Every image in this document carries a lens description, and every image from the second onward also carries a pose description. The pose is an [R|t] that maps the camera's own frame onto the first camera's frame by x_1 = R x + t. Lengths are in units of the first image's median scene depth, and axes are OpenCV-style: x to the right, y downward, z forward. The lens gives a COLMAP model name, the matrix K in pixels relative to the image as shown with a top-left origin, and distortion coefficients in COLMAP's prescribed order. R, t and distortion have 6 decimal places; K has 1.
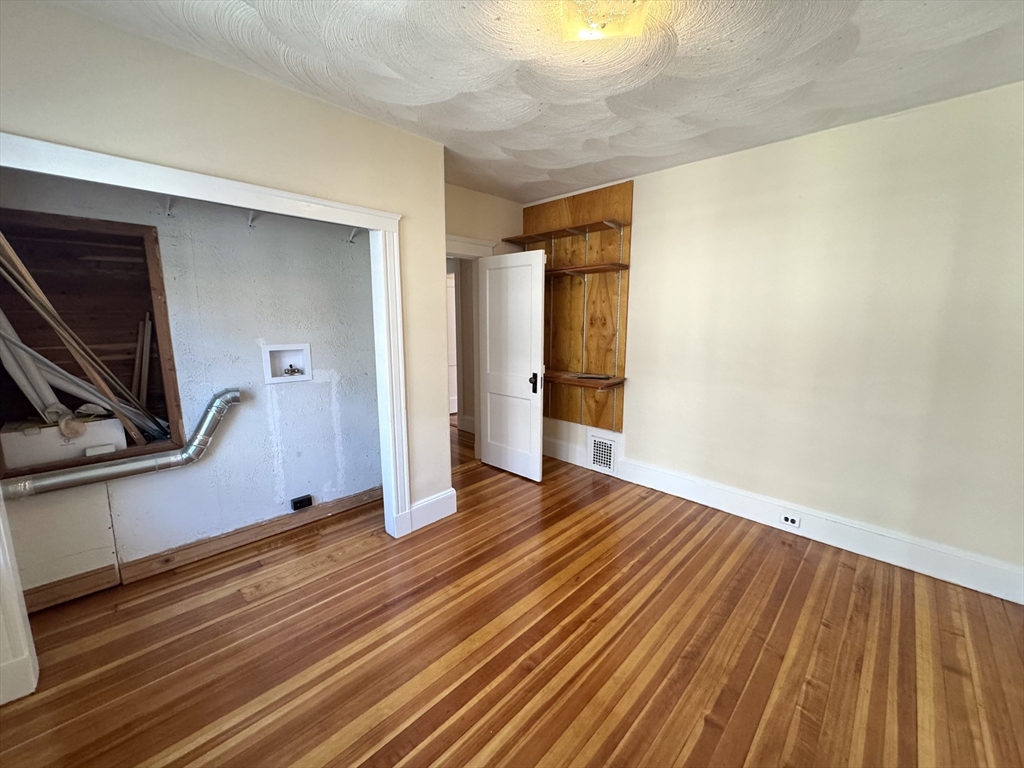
lens RADIAL K [[410.1, 0, 513.7], [0, 410.1, 380.4], [0, 0, 1]] dist [-0.002174, 0.000122]
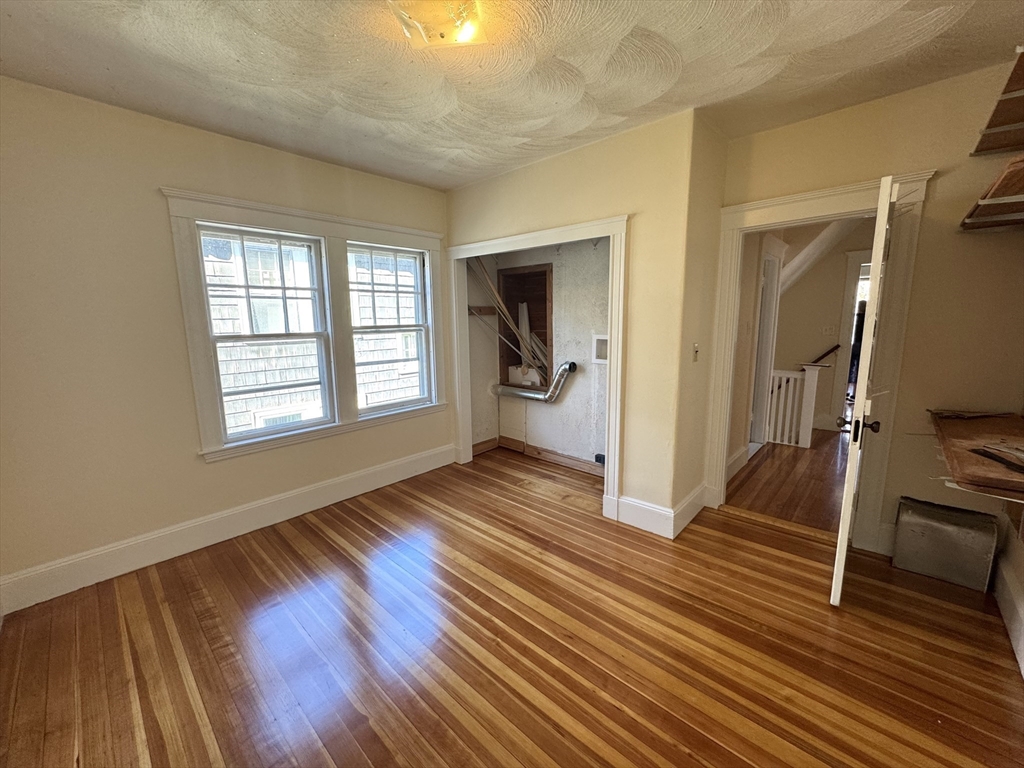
lens RADIAL K [[410.1, 0, 512.7], [0, 410.1, 383.2], [0, 0, 1]] dist [-0.002174, 0.000122]
pose [[0.018265, 0.159238, -0.987071, 0.895171], [-0.134175, 0.978696, 0.155404, -0.122264], [0.990789, 0.129602, 0.039242, 0.810226]]
